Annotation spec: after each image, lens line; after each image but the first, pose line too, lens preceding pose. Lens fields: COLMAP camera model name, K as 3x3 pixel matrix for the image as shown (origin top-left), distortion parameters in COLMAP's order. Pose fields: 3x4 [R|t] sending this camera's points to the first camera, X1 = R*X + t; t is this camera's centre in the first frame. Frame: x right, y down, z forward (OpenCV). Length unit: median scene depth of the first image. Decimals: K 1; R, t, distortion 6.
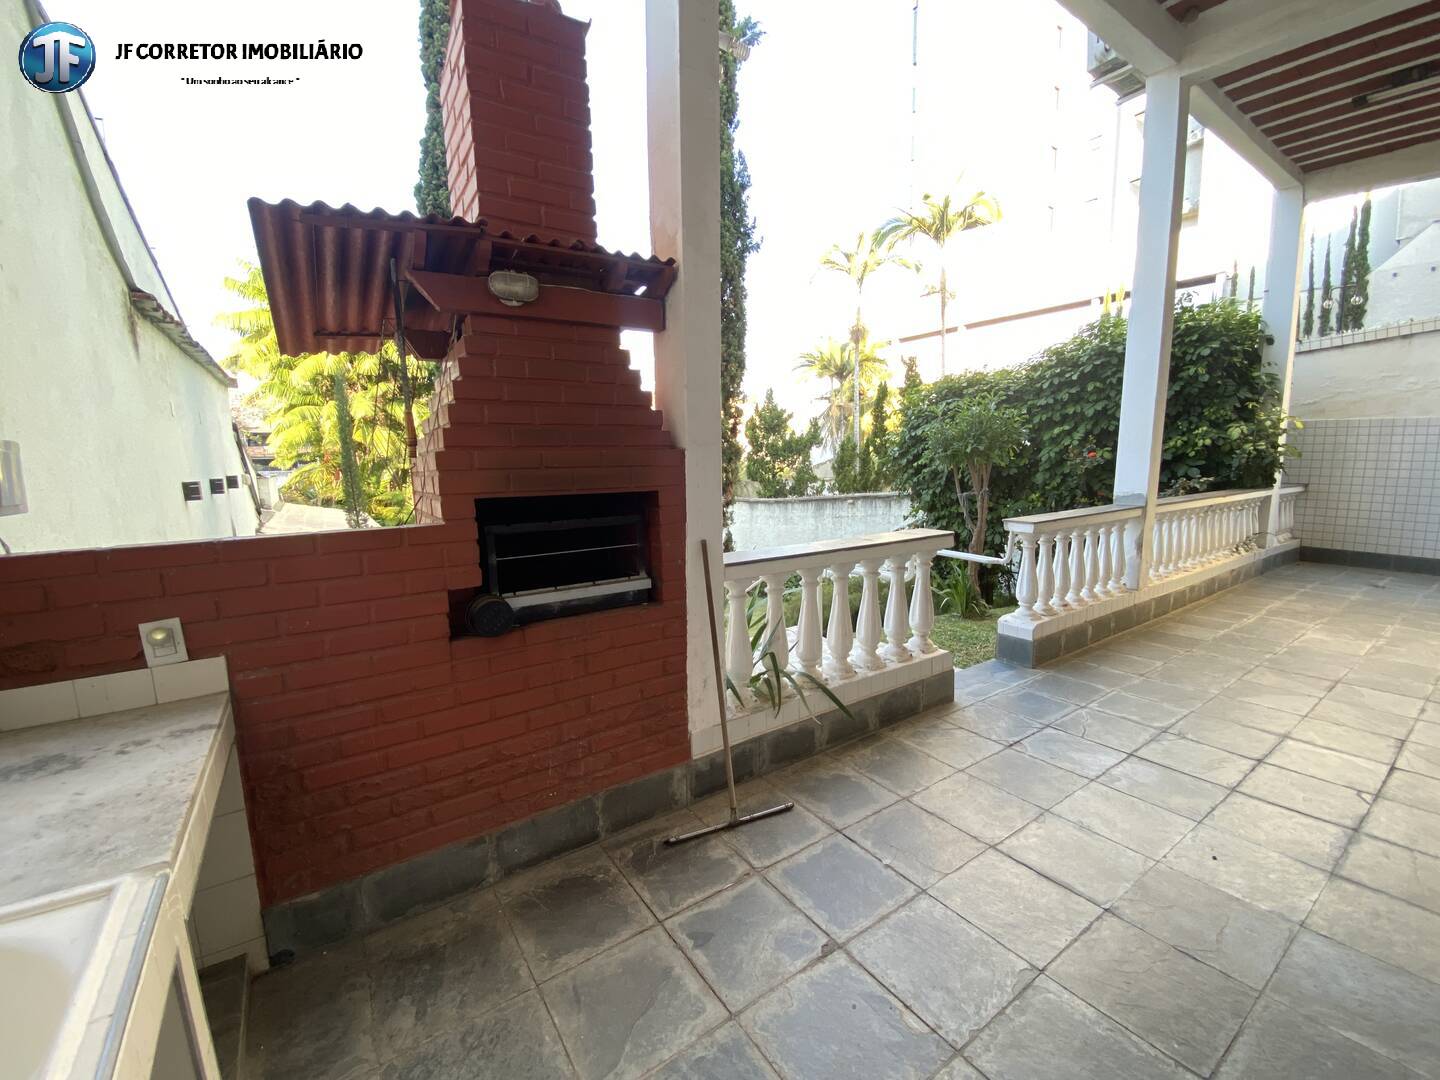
lens RADIAL K [[591.7, 0, 712.6], [0, 591.7, 541.0], [0, 0, 1]] dist [0.029555, -0.025529]
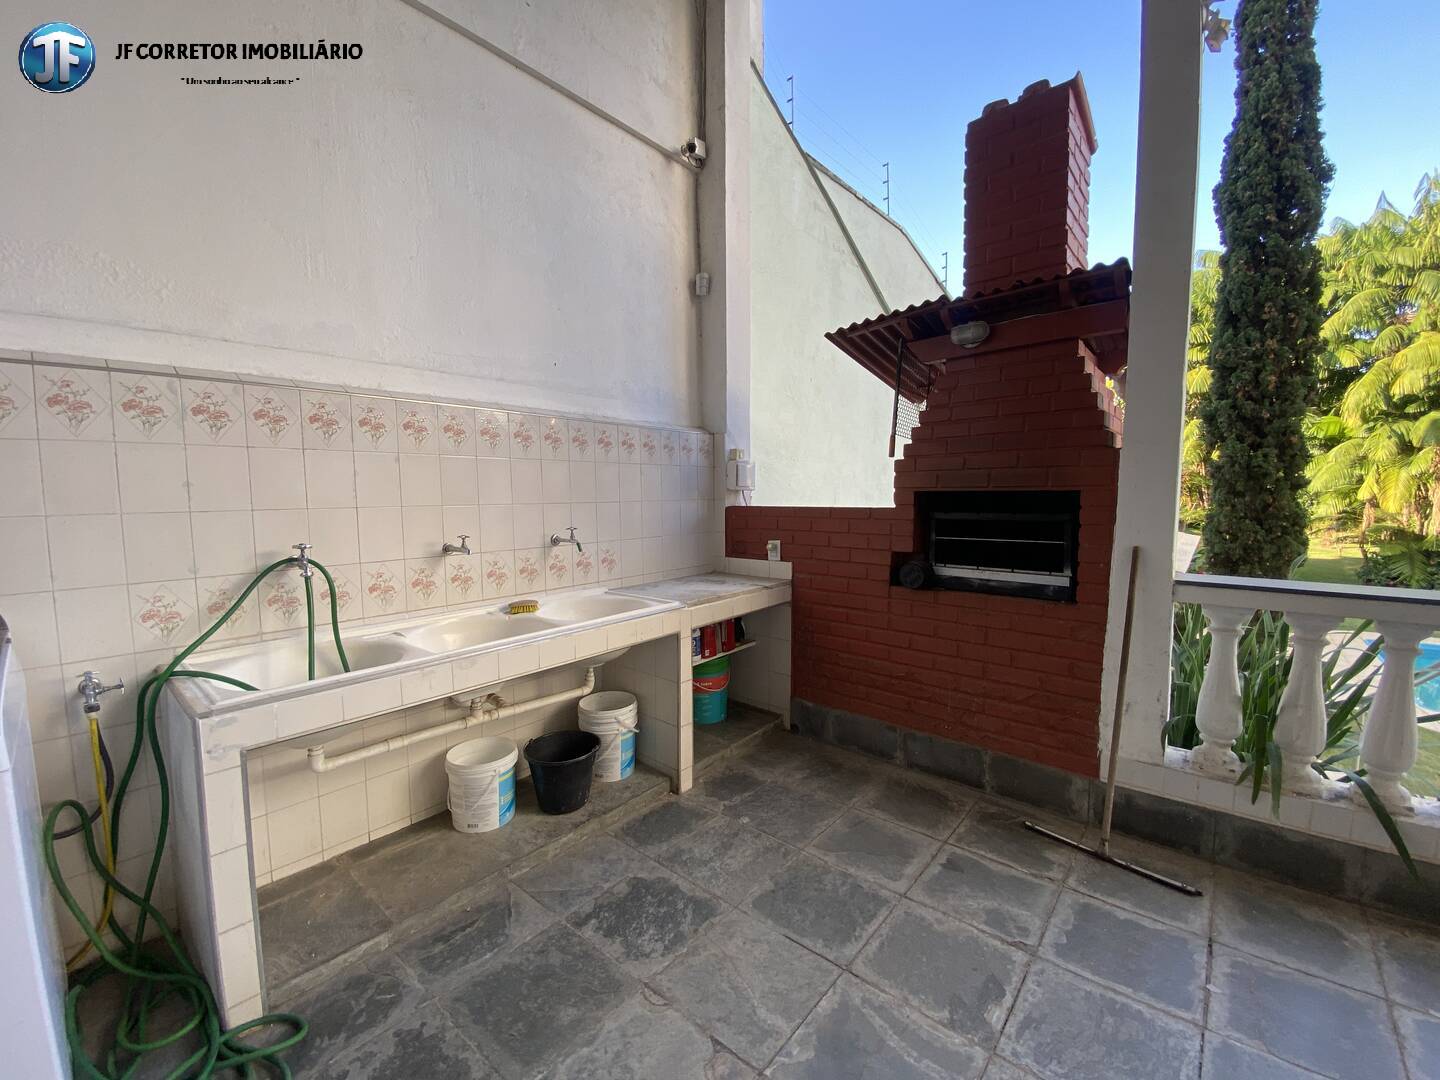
lens RADIAL K [[591.7, 0, 712.6], [0, 591.7, 541.0], [0, 0, 1]] dist [0.029555, -0.025529]
pose [[0.259815, 0.100159, -0.960450, 0.800139], [-0.133977, 0.988726, 0.066865, 0.016138], [0.956319, 0.111306, 0.270305, 0.139794]]
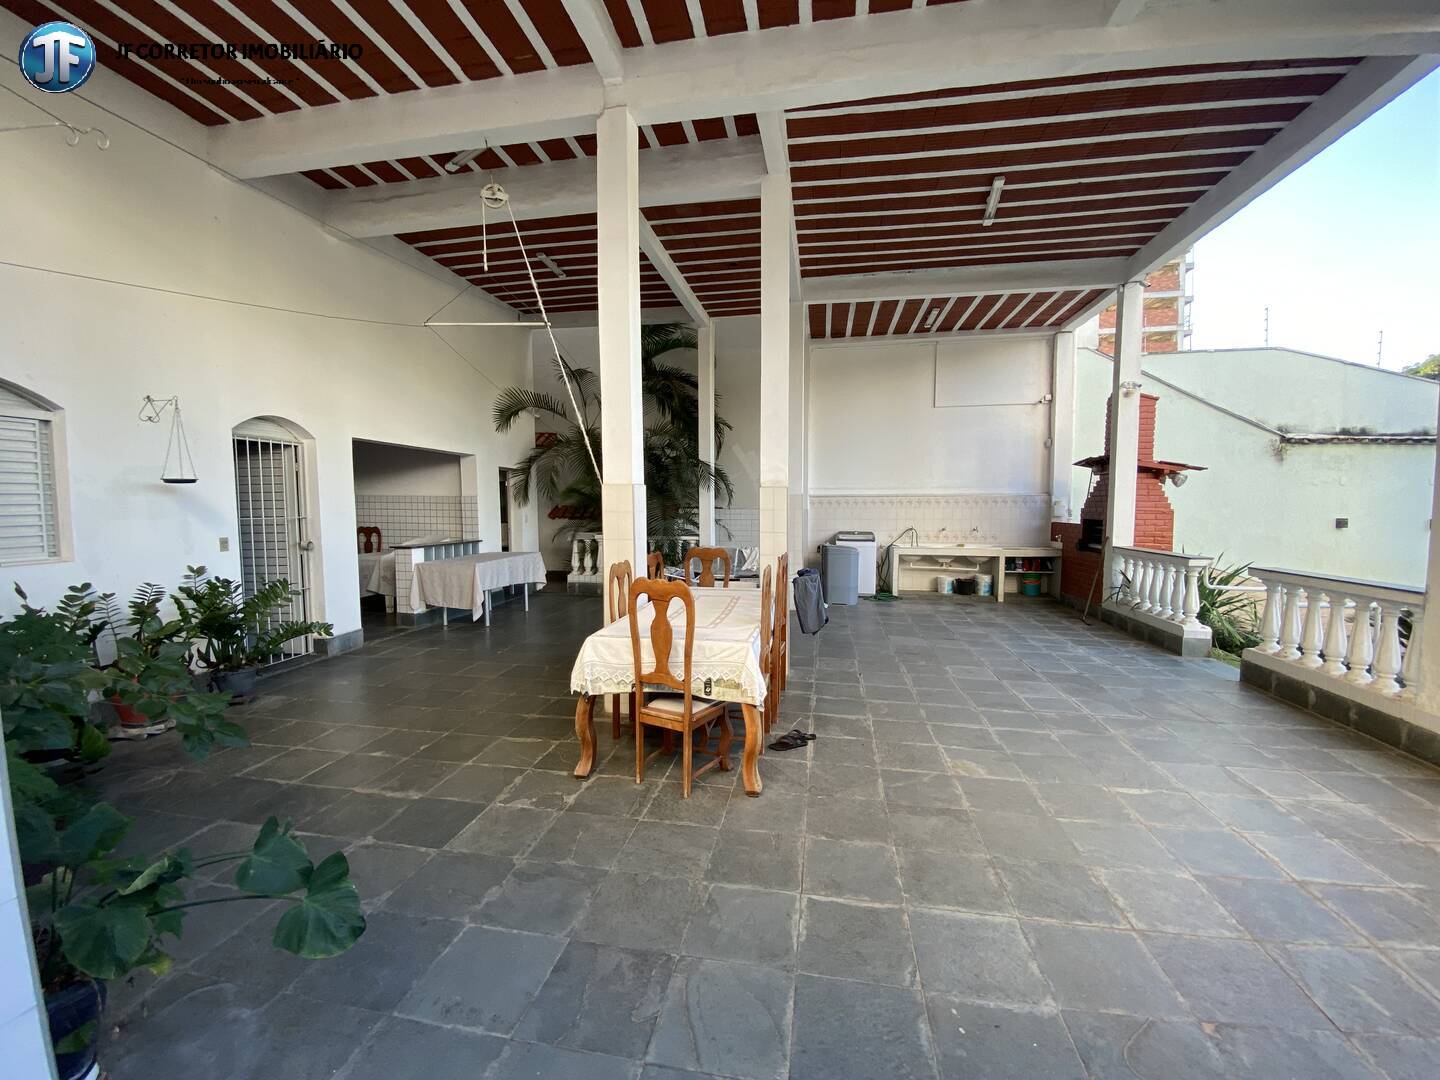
lens RADIAL K [[591.7, 0, 712.6], [0, 591.7, 541.0], [0, 0, 1]] dist [0.029555, -0.025529]
pose [[-0.704461, 0.066063, -0.706661, 4.210020], [-0.085496, 0.980509, 0.176894, -0.412363], [0.704574, 0.185032, -0.685083, 1.910187]]
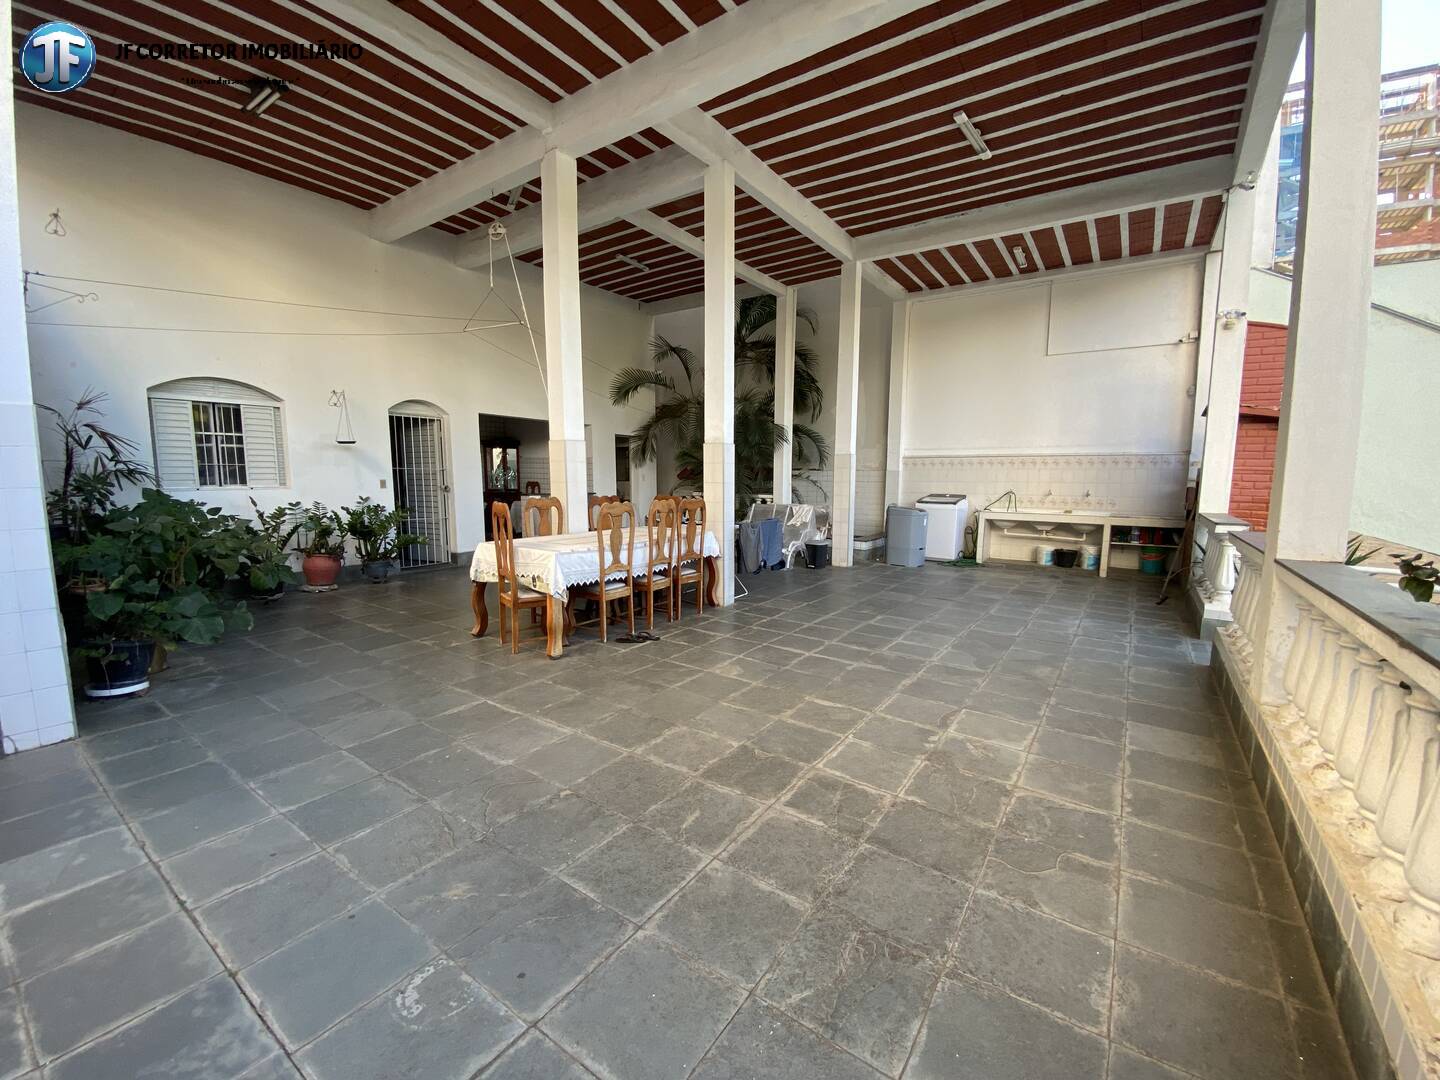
lens RADIAL K [[591.7, 0, 712.6], [0, 591.7, 541.0], [0, 0, 1]] dist [0.029555, -0.025529]
pose [[-0.938002, 0.053632, -0.342454, 3.301724], [-0.036305, 0.967322, 0.250937, -0.473941], [0.344722, 0.247812, -0.905404, 3.039109]]
